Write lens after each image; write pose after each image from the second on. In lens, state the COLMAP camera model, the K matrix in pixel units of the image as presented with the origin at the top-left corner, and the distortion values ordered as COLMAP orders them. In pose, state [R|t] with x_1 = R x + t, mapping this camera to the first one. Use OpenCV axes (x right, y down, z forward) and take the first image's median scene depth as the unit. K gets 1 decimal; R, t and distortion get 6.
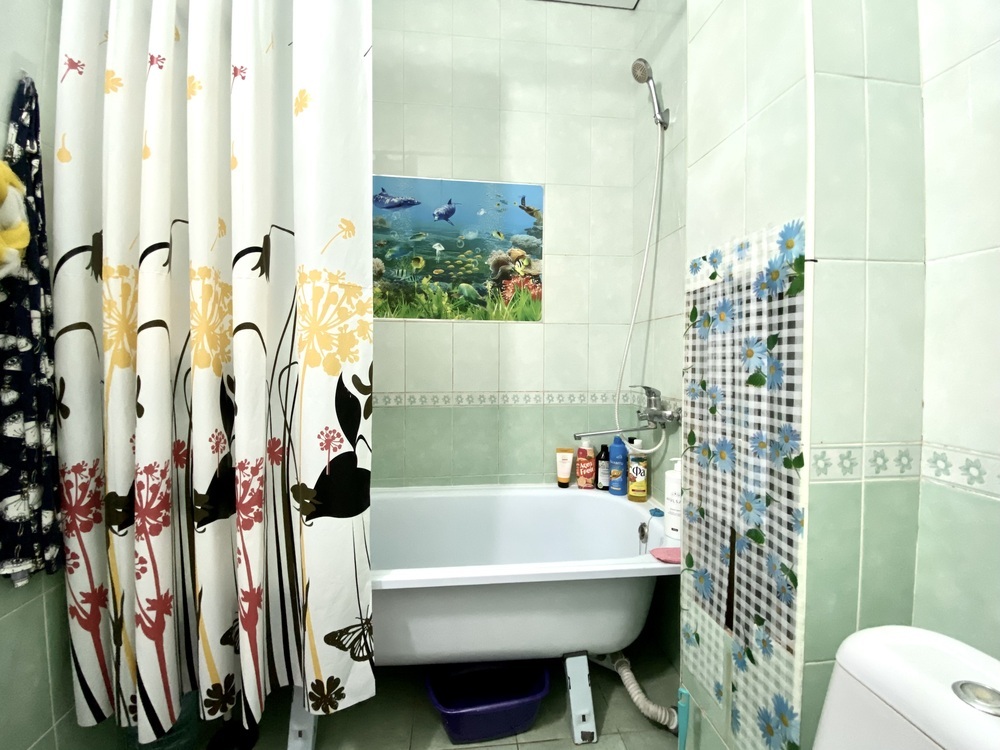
lens RADIAL K [[412.2, 0, 493.2], [0, 412.2, 365.6], [0, 0, 1]] dist [0.018824, -0.019577]
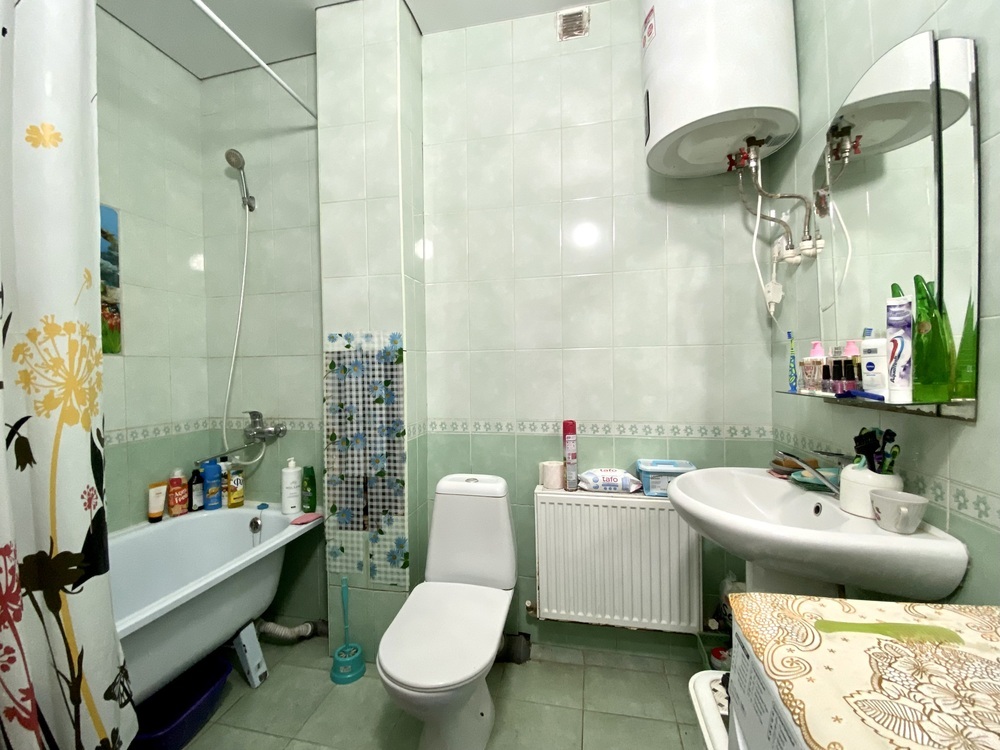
lens RADIAL K [[424.6, 0, 495.0], [0, 424.6, 375.3], [0, 0, 1]] dist [0.020490, -0.021999]
pose [[0.305191, -0.010788, 0.952230, -1.159472], [0.029814, 0.999554, 0.001768, -0.074776], [-0.951824, 0.027850, 0.305376, -0.219221]]
